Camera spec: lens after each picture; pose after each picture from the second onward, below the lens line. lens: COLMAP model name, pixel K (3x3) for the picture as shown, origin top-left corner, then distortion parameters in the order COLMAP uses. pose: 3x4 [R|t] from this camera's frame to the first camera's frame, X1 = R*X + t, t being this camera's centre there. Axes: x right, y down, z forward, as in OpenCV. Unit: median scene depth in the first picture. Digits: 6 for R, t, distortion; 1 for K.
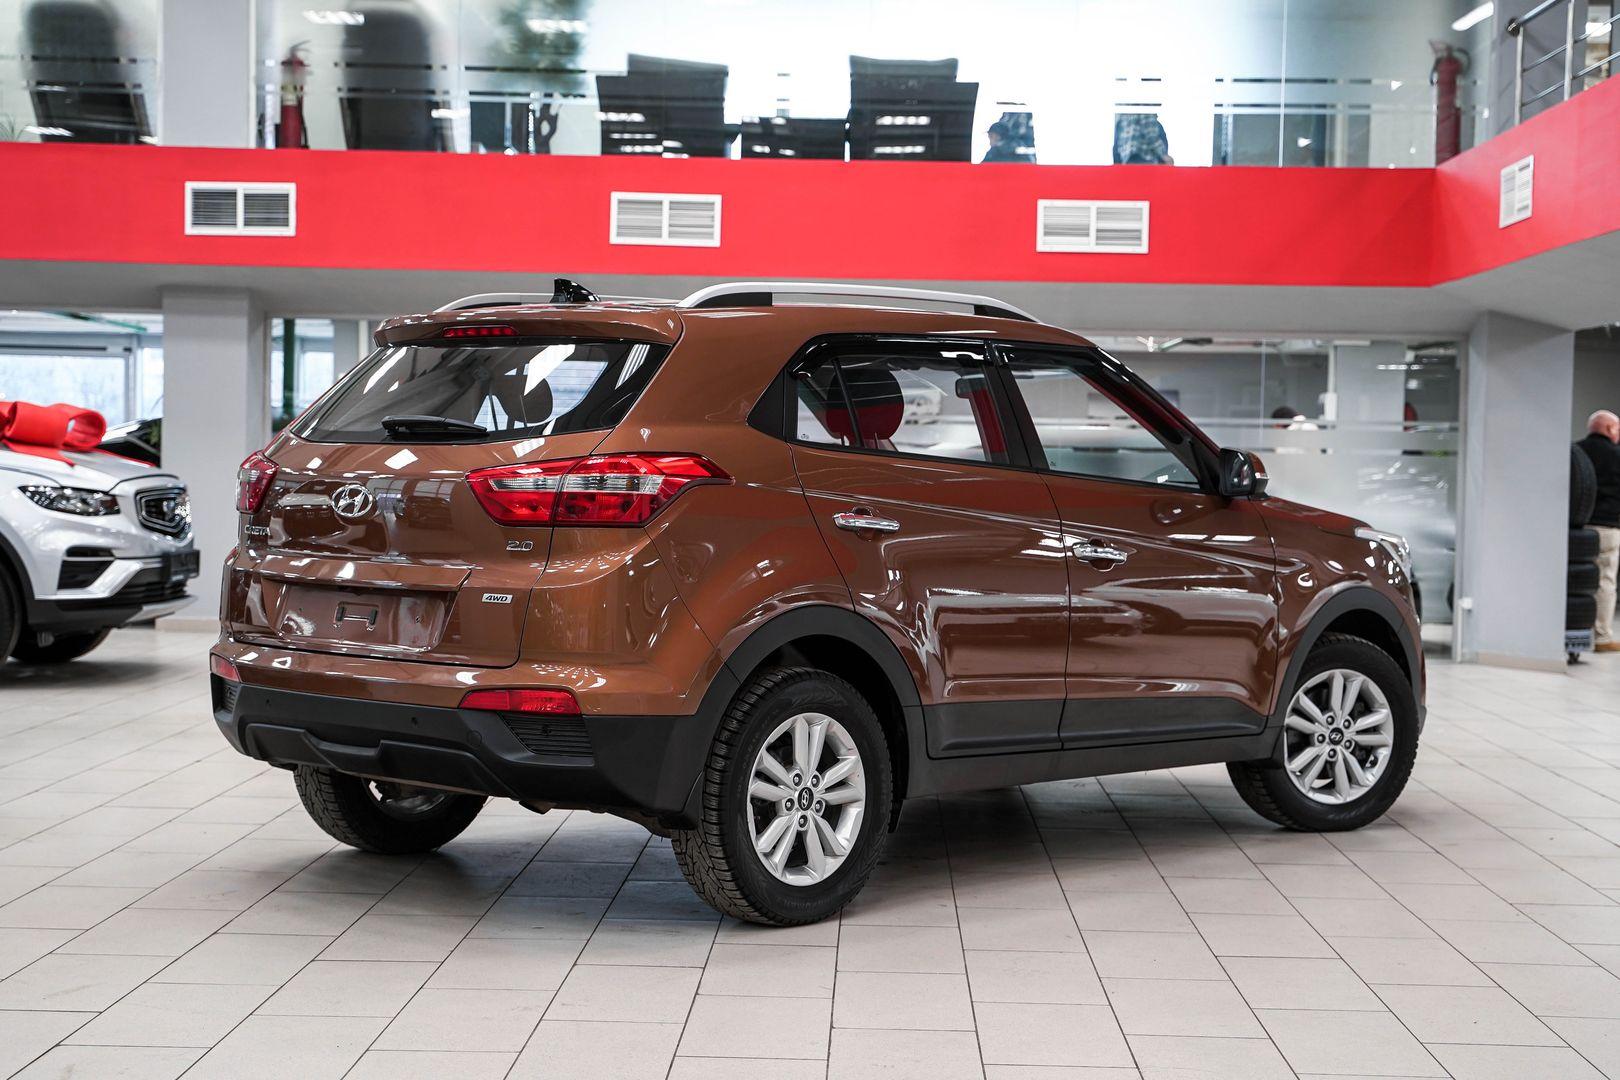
lens RADIAL K [[2522.5, 0, 810.0], [0, 2522.5, 540.0], [0, 0, 1]] dist [-0.005522, 0.005289]
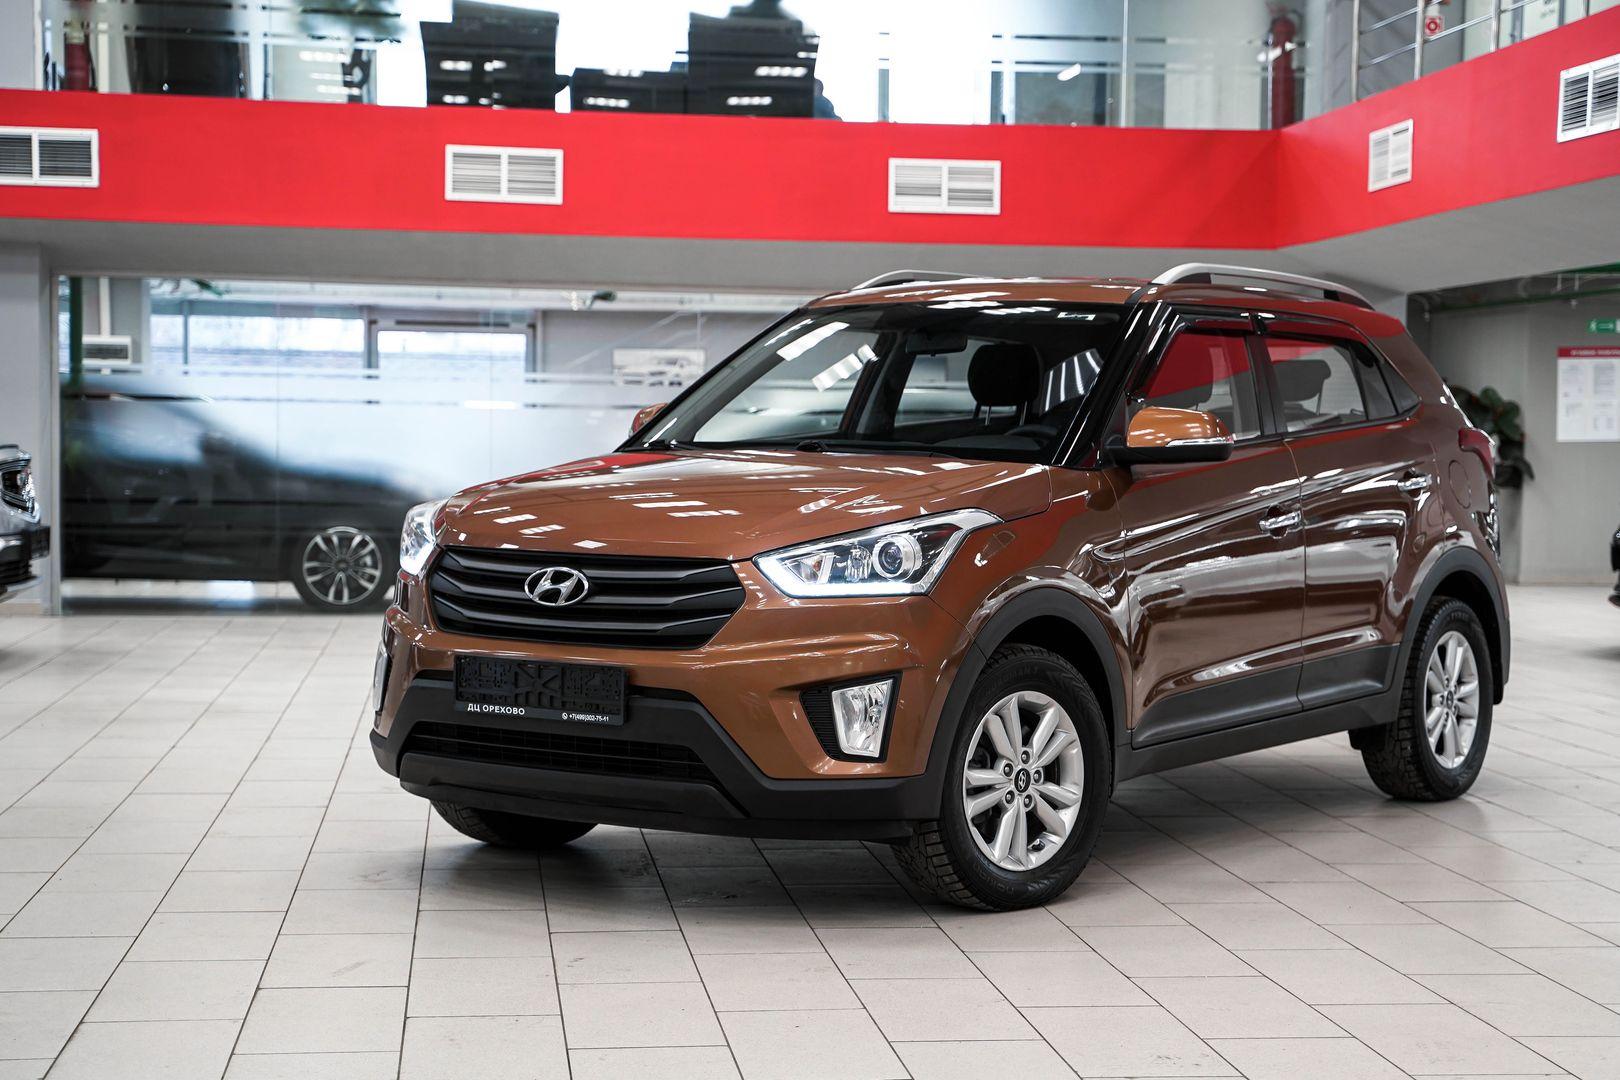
lens RADIAL K [[2601.9, 0, 810.0], [0, 2601.9, 540.0], [0, 0, 1]] dist [0.050902, 0.116070]
pose [[0.985435, -0.013712, 0.169500, -0.109665], [0.011285, 0.999820, 0.015273, -0.003009], [-0.169679, -0.013138, 0.985412, 0.010047]]
